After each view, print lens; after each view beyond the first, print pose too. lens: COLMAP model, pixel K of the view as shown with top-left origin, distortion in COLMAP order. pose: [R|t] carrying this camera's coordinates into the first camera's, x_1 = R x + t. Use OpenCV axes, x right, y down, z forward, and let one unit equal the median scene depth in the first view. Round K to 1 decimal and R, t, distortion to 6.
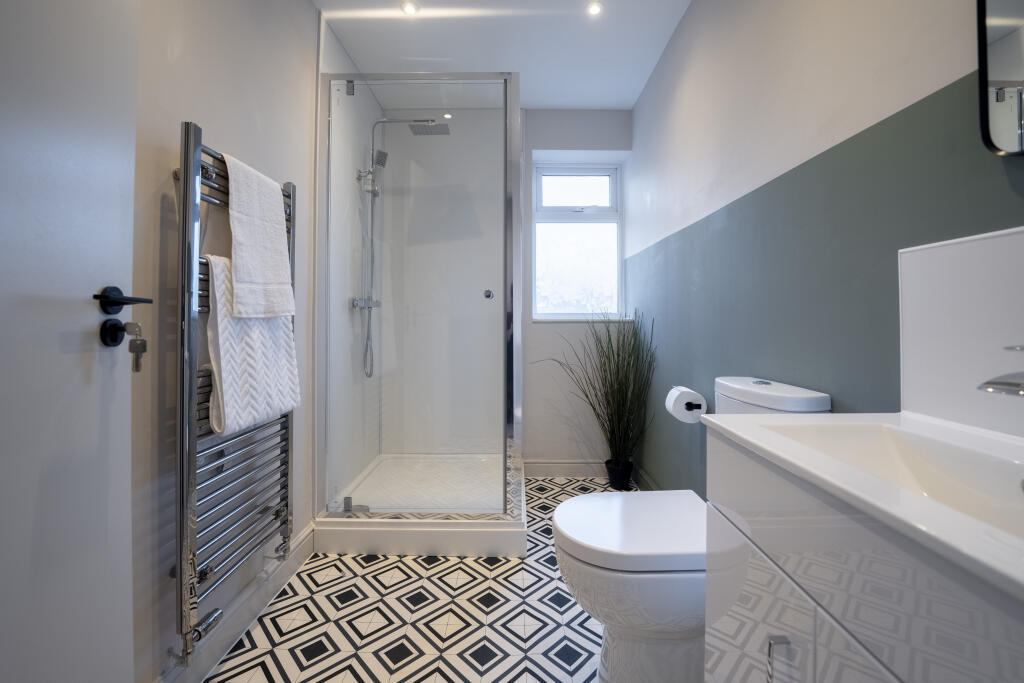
lens RADIAL K [[411.5, 0, 520.3], [0, 411.5, 320.0], [0, 0, 1]] dist [0.000169, 0.000056]
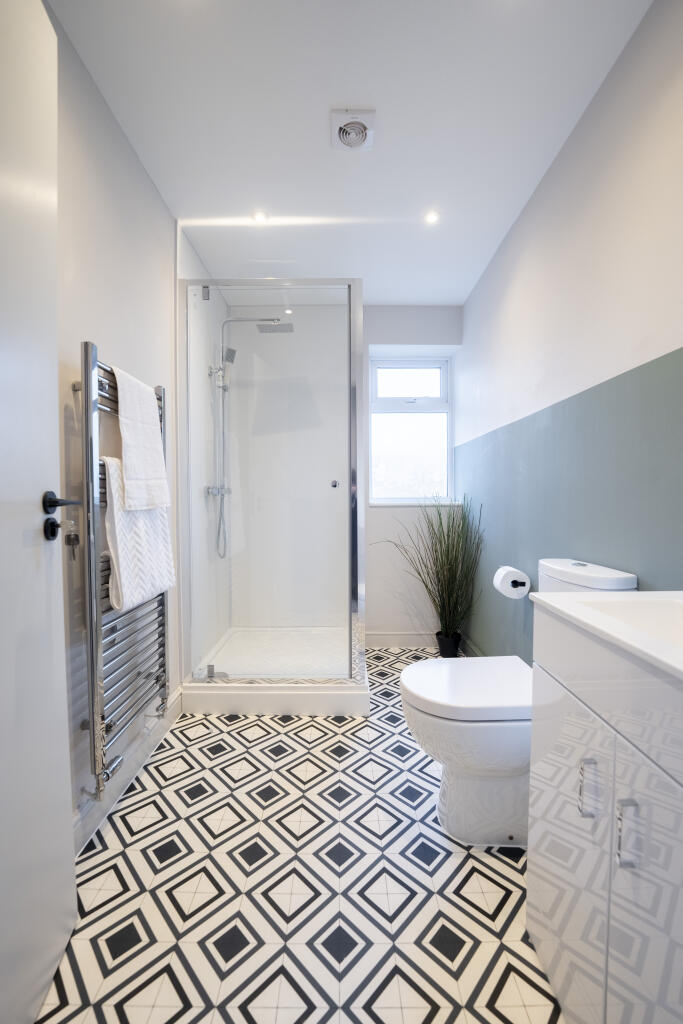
lens RADIAL K [[411.5, 0, 341.5], [0, 411.5, 512.0], [0, 0, 1]] dist [0.000169, 0.000056]
pose [[0.999976, -0.002895, 0.006311, -0.075530], [0.002634, 0.999156, 0.040999, -0.037255], [-0.006424, -0.040981, 0.999139, -0.124069]]
